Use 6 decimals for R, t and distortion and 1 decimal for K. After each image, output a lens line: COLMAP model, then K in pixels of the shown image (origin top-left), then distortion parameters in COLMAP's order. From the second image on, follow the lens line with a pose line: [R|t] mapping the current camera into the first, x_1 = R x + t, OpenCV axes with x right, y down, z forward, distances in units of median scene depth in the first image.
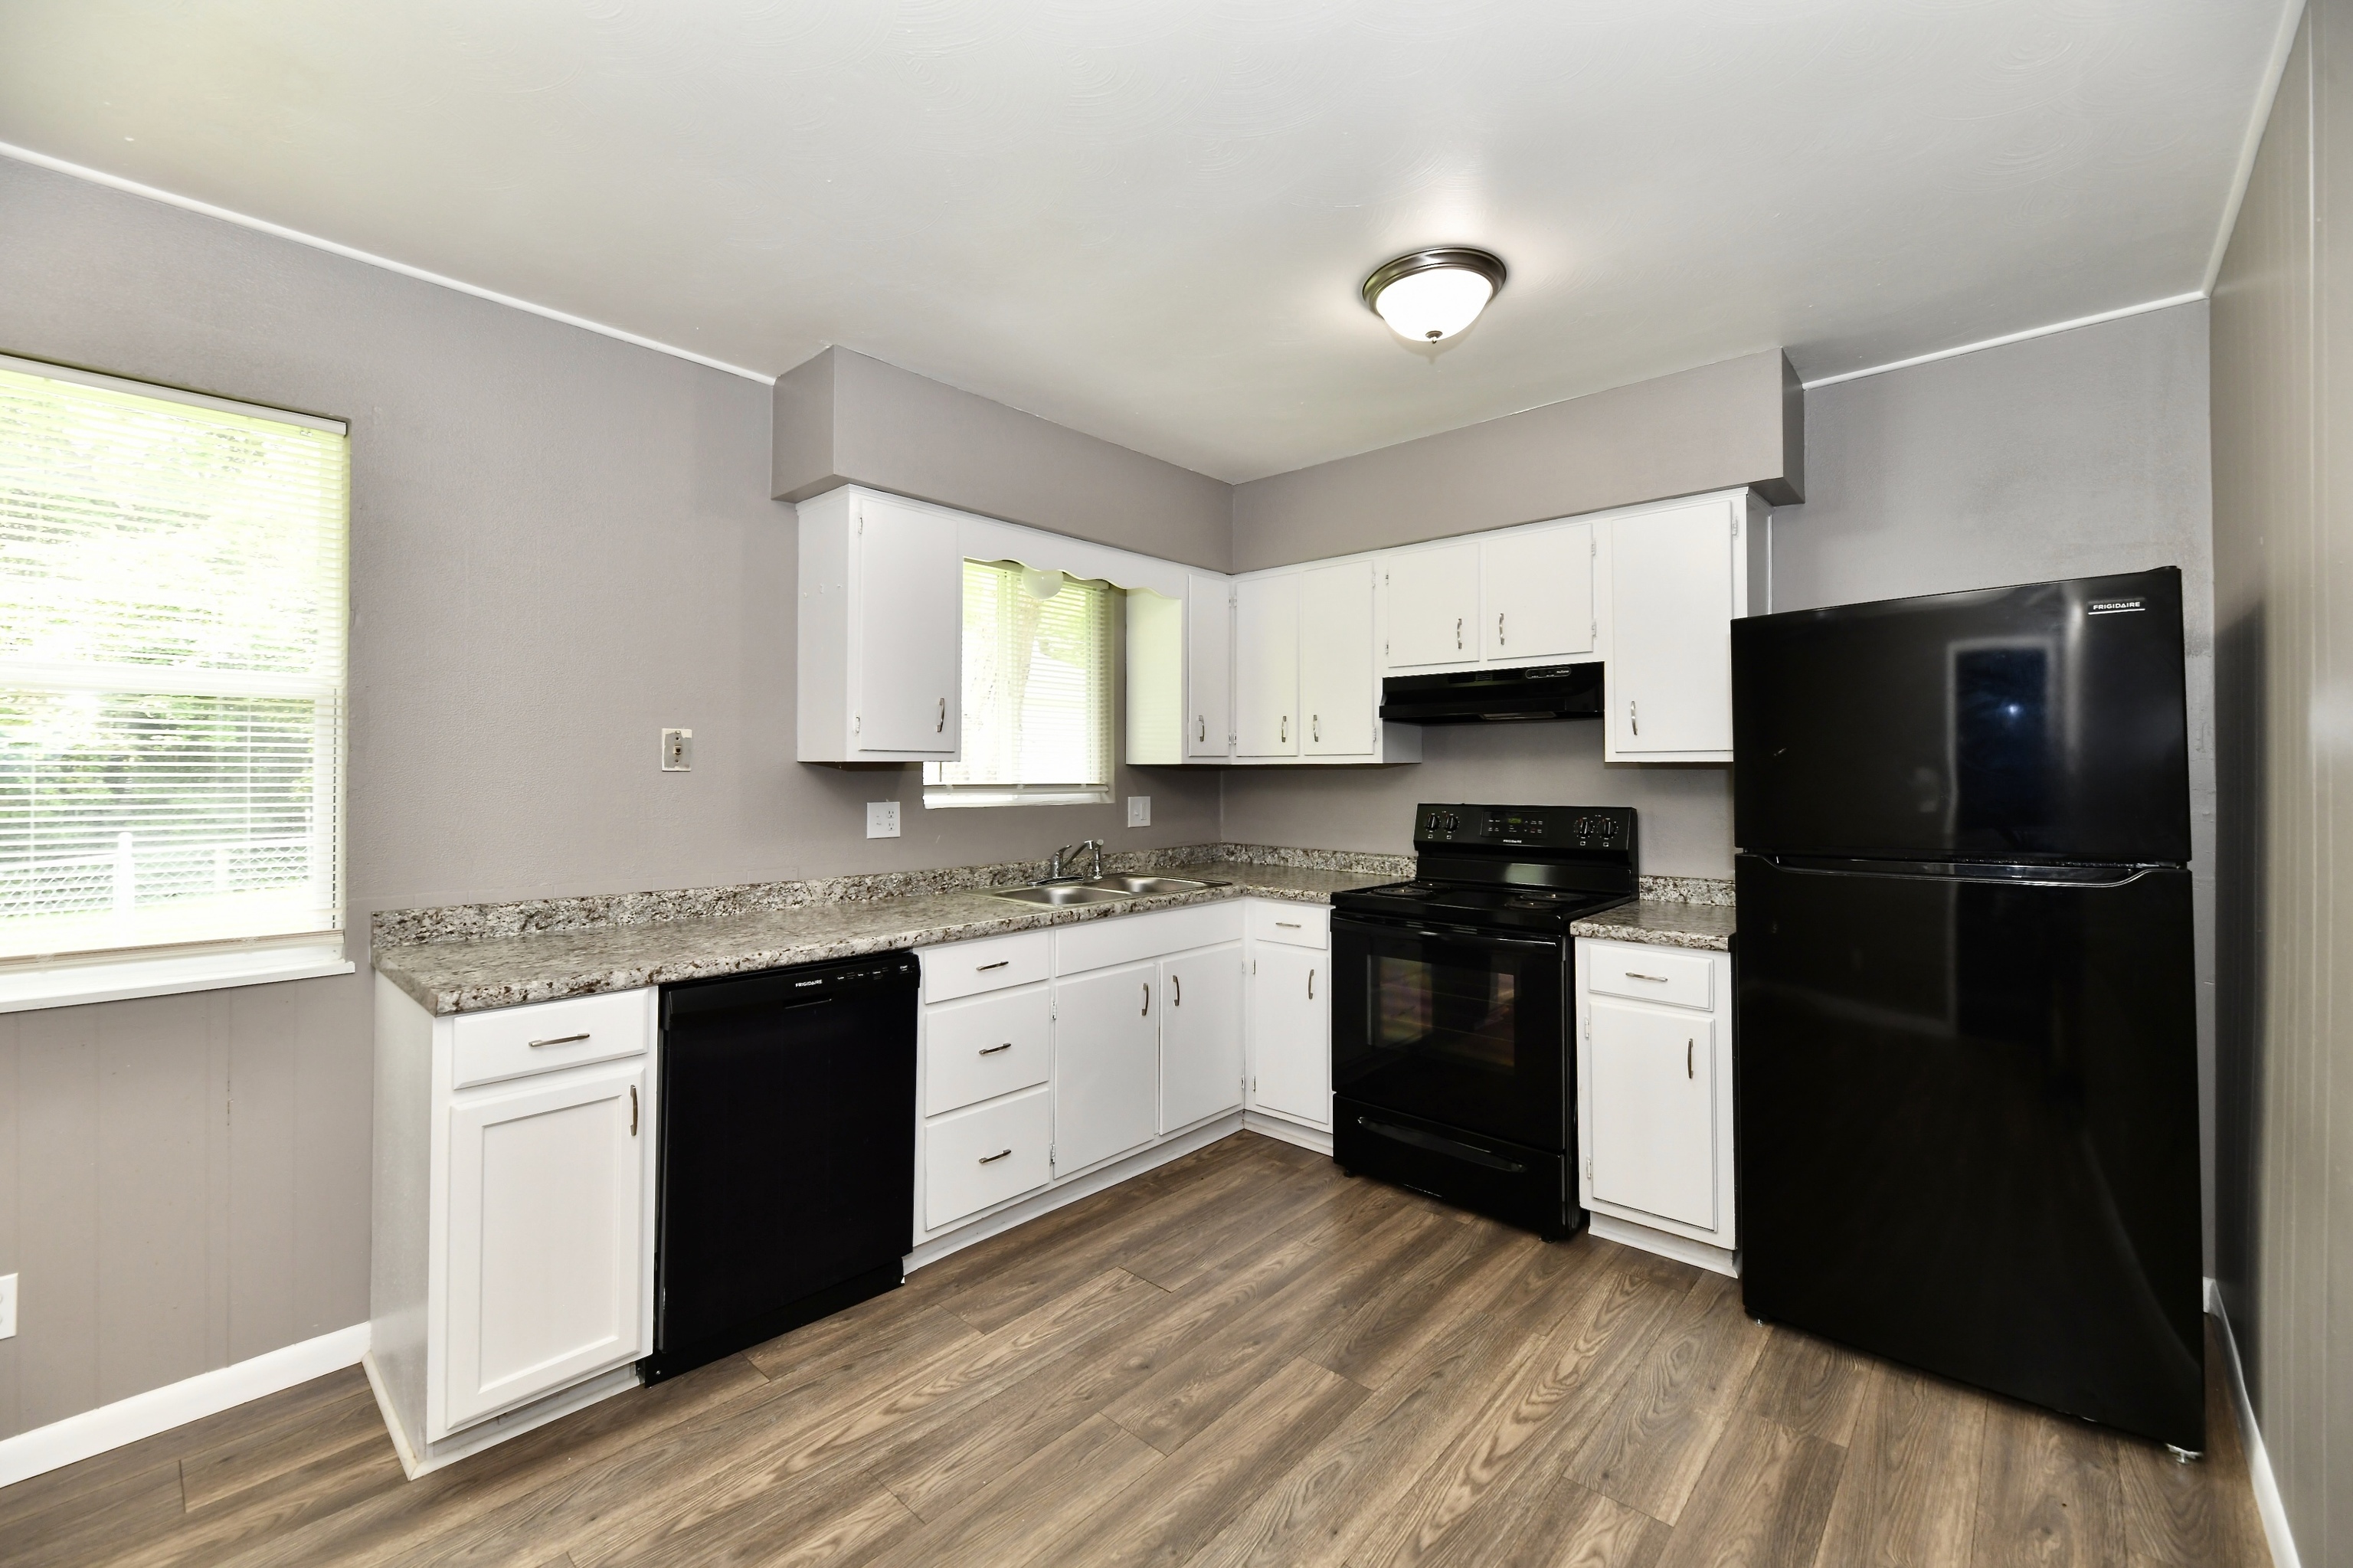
lens RADIAL K [[968.3, 0, 1167.9], [0, 968.3, 770.1], [0, 0, 1]] dist [0.000843, -0.004053]
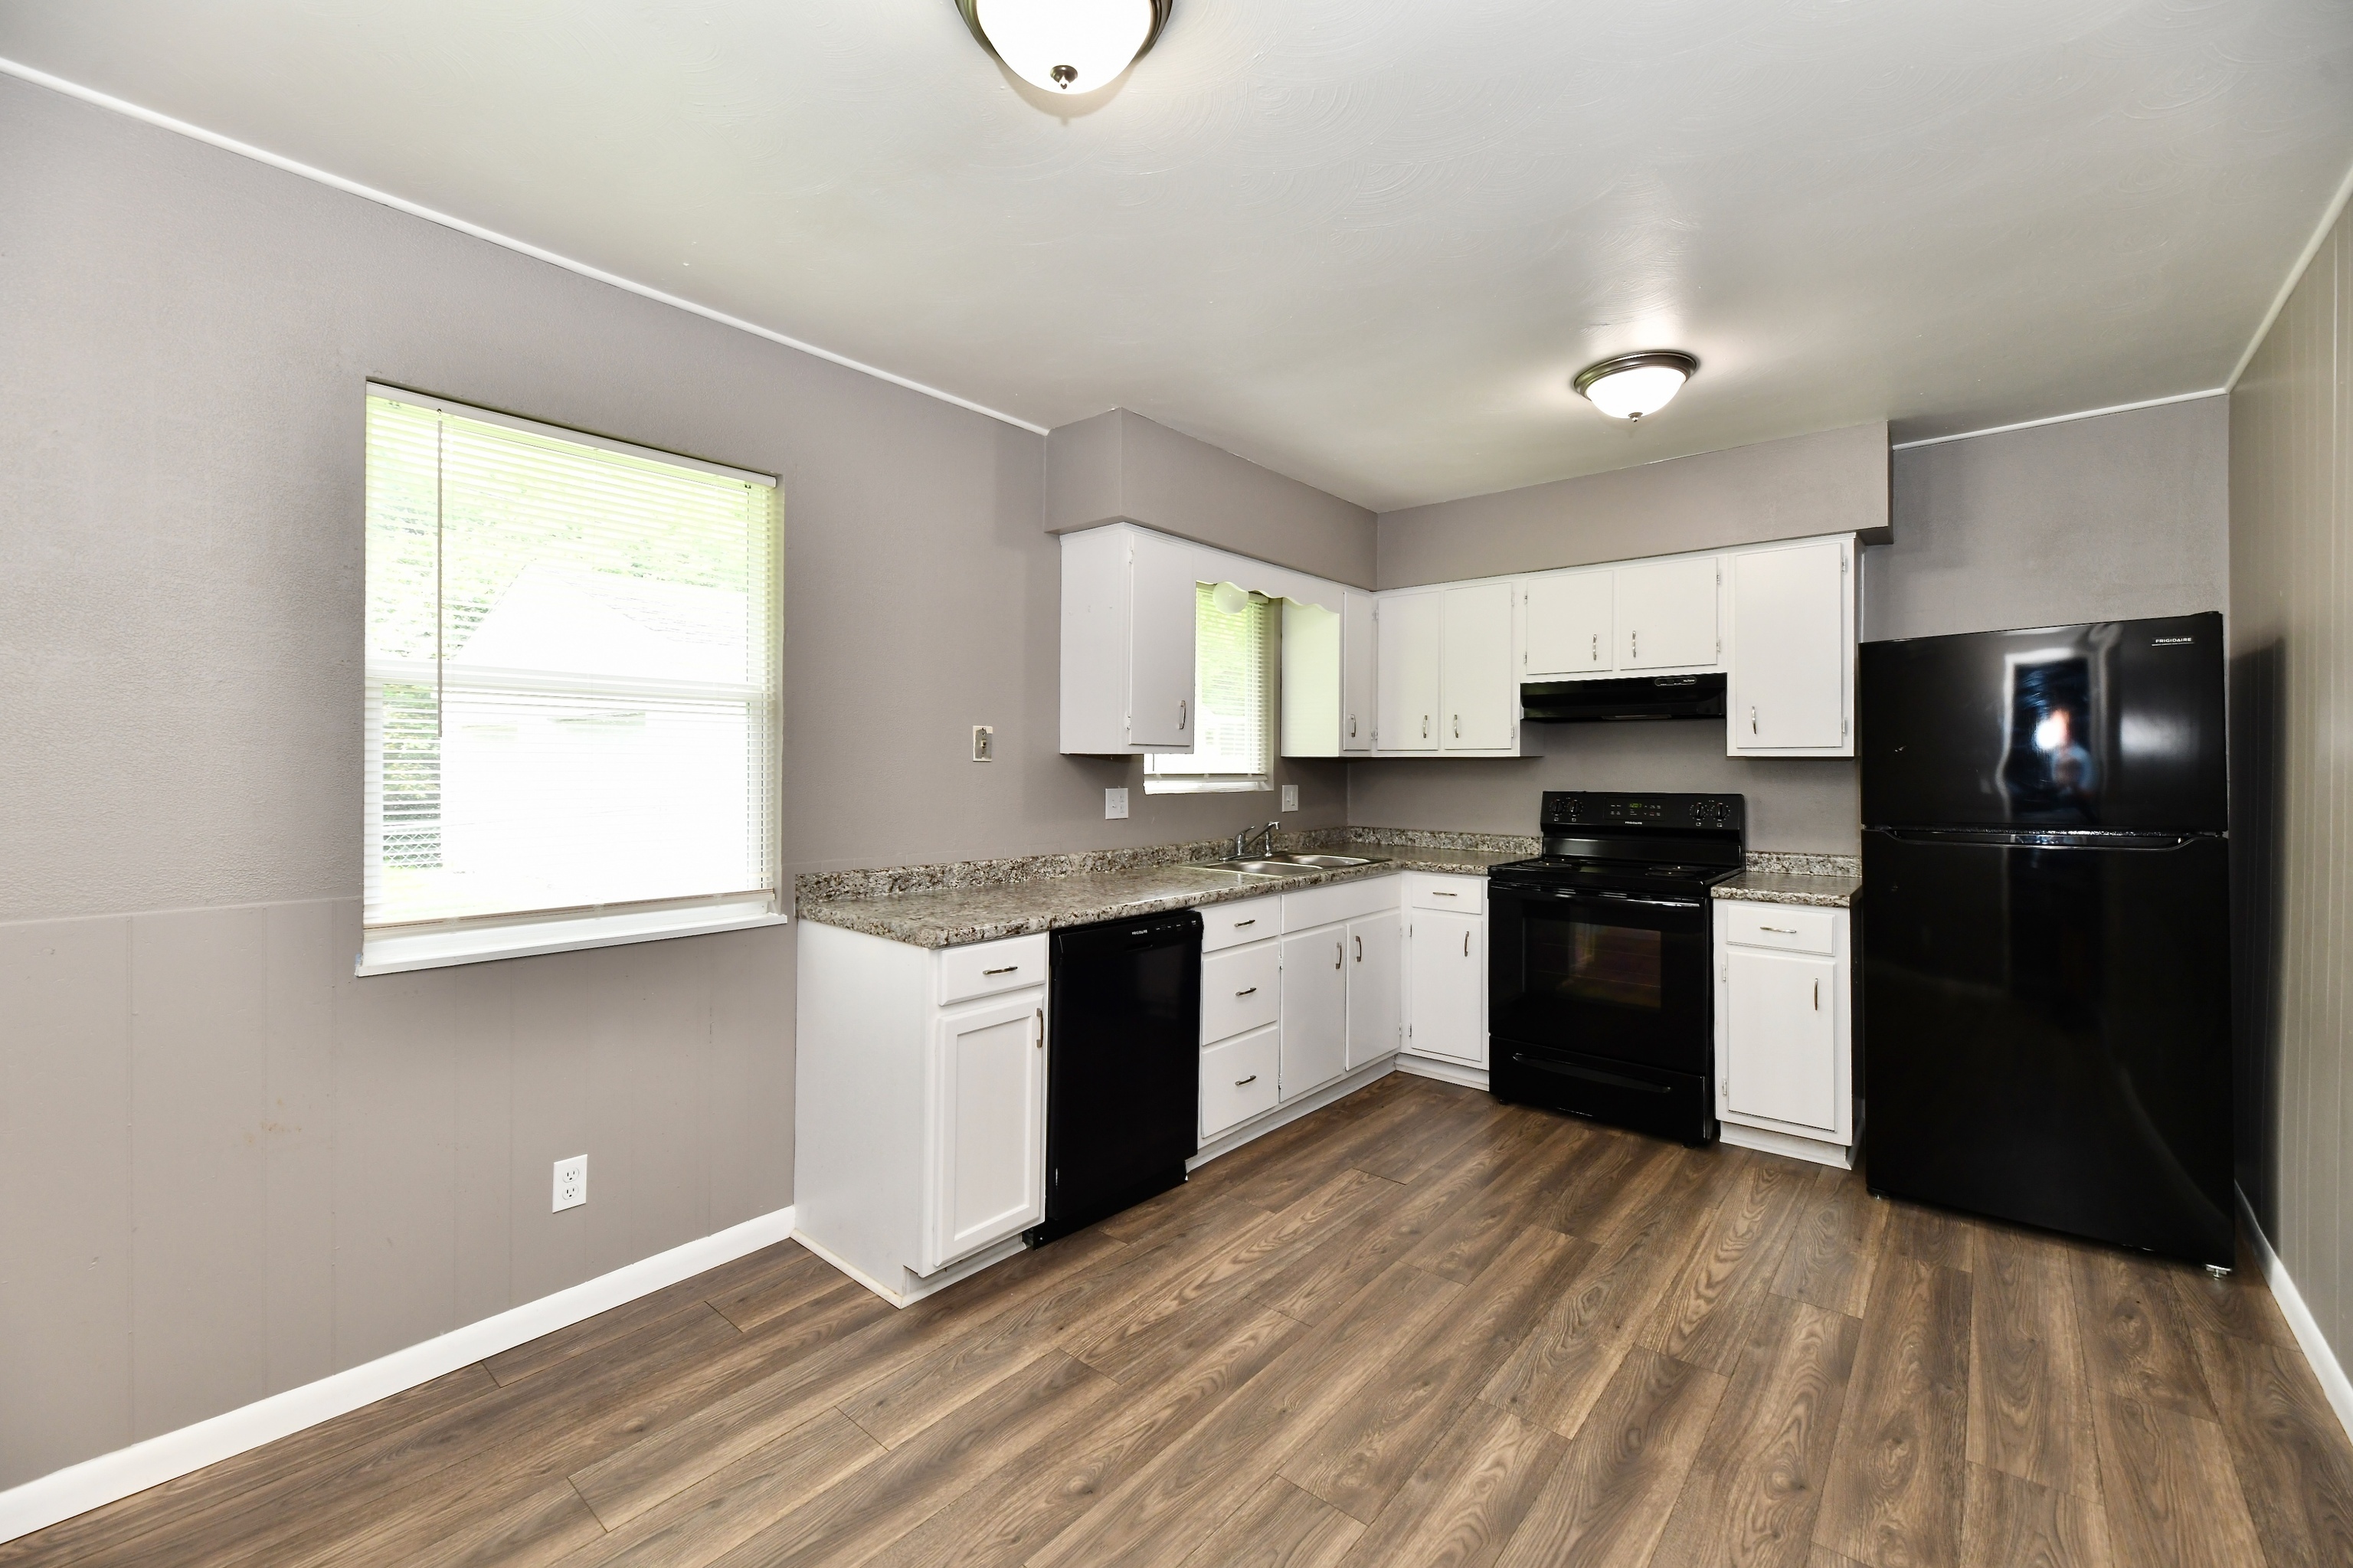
lens RADIAL K [[968.3, 0, 1167.9], [0, 968.3, 770.1], [0, 0, 1]] dist [0.000843, -0.004053]
pose [[0.999505, 0.002454, 0.031355, -0.335848], [-0.002700, 0.999966, 0.007821, 0.001962], [-0.031334, -0.007902, 0.999478, -0.217358]]
